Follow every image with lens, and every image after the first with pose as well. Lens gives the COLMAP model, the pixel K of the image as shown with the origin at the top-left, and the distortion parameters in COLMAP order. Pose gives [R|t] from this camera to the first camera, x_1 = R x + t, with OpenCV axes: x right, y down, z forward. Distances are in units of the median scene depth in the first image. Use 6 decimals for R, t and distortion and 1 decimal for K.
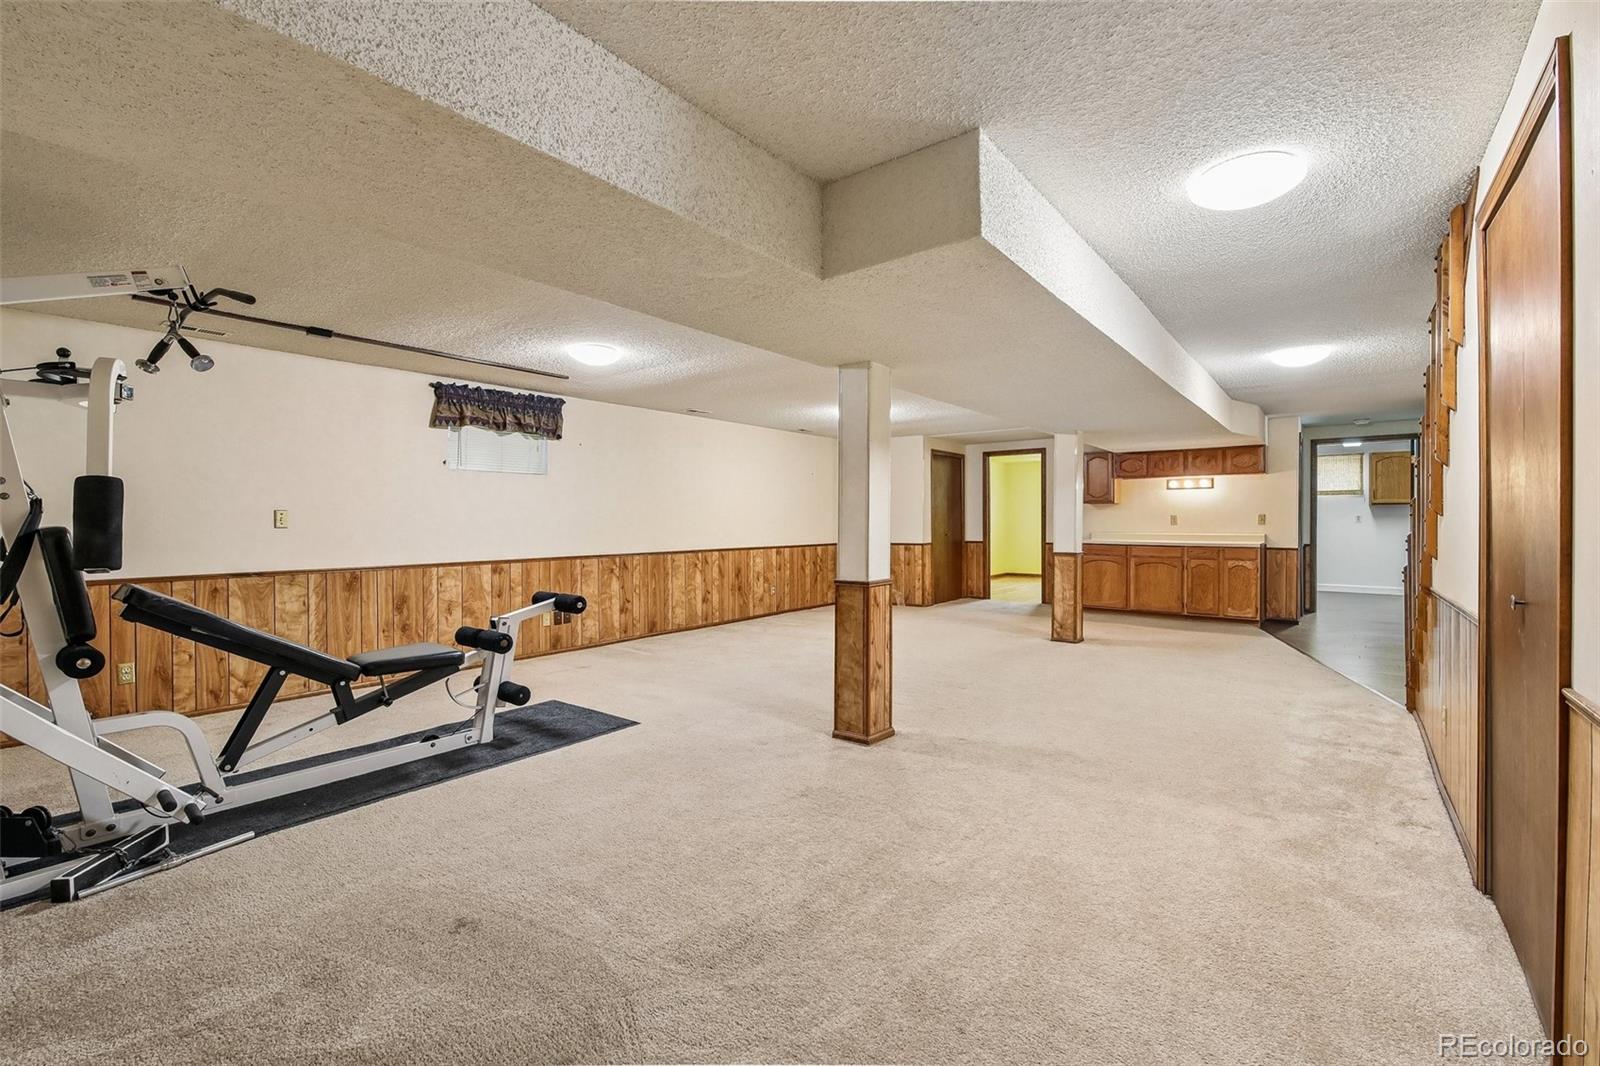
lens RADIAL K [[695.8, 0, 803.6], [0, 695.8, 518.7], [0, 0, 1]] dist [0.006734, -0.010142]
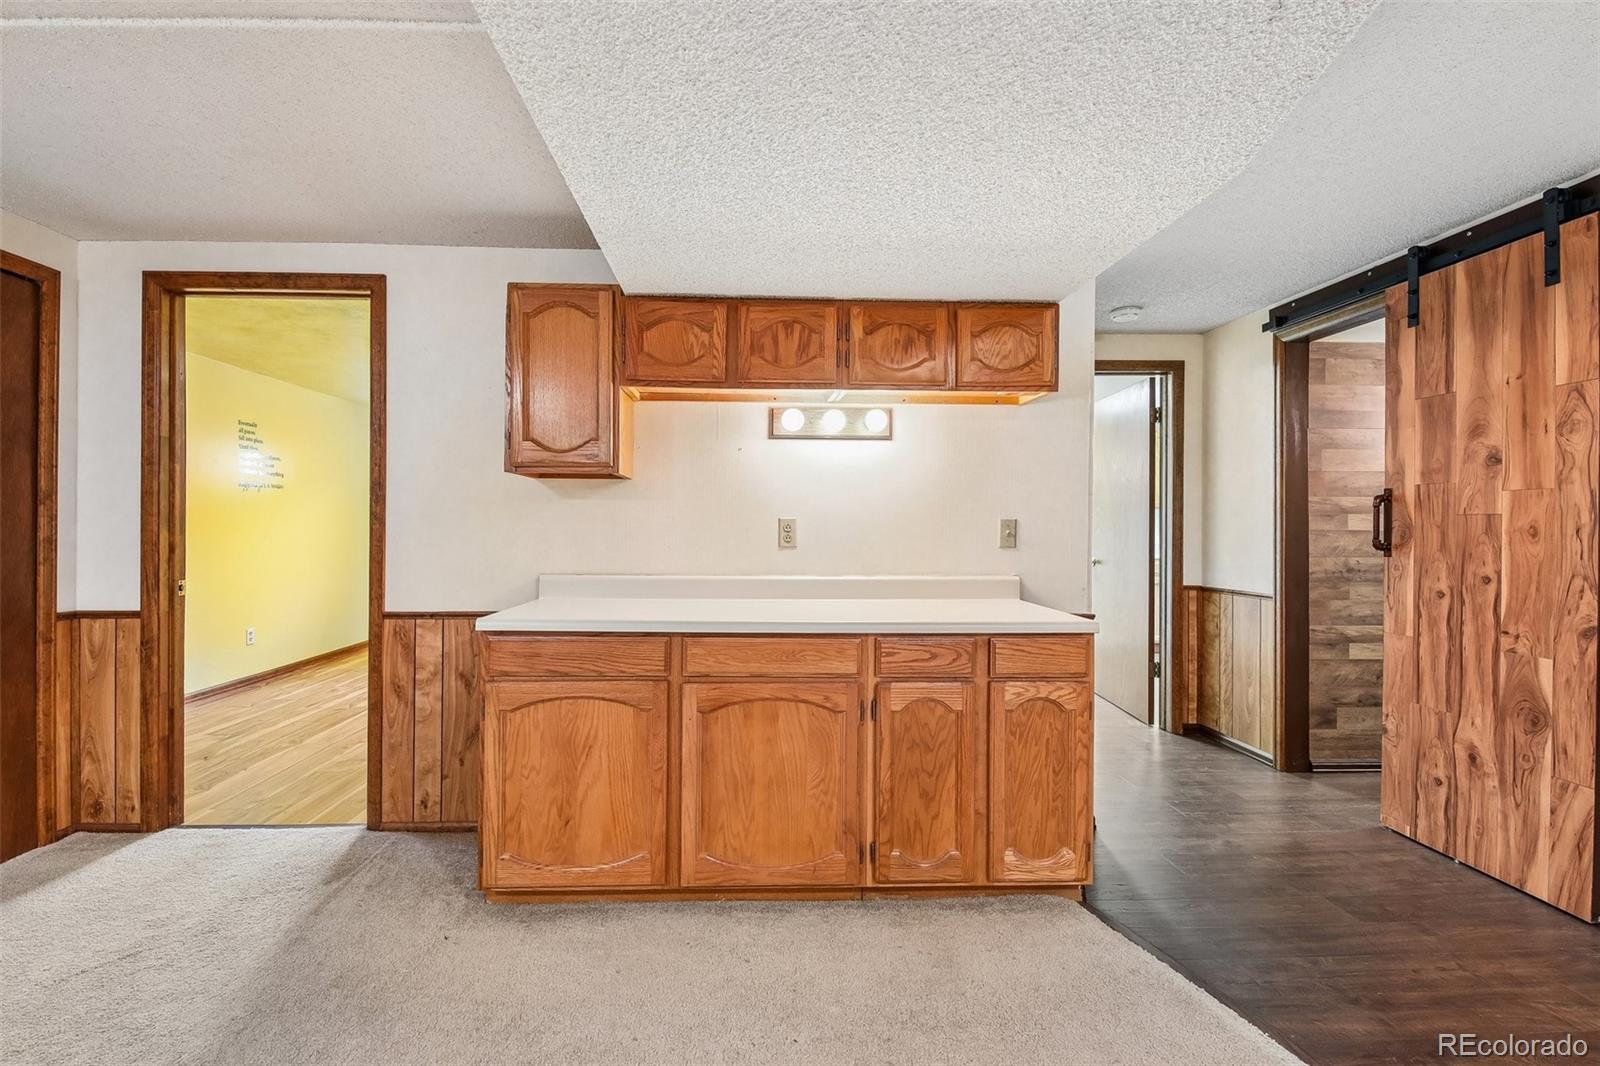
lens RADIAL K [[701.1, 0, 757.9], [0, 701.1, 529.7], [0, 0, 1]] dist [0.002529, -0.010054]
pose [[0.776547, 0.005499, 0.630035, 0.169187], [-0.007830, 0.999969, 0.000924, -0.000283], [-0.630010, -0.005650, 0.776566, 0.403240]]
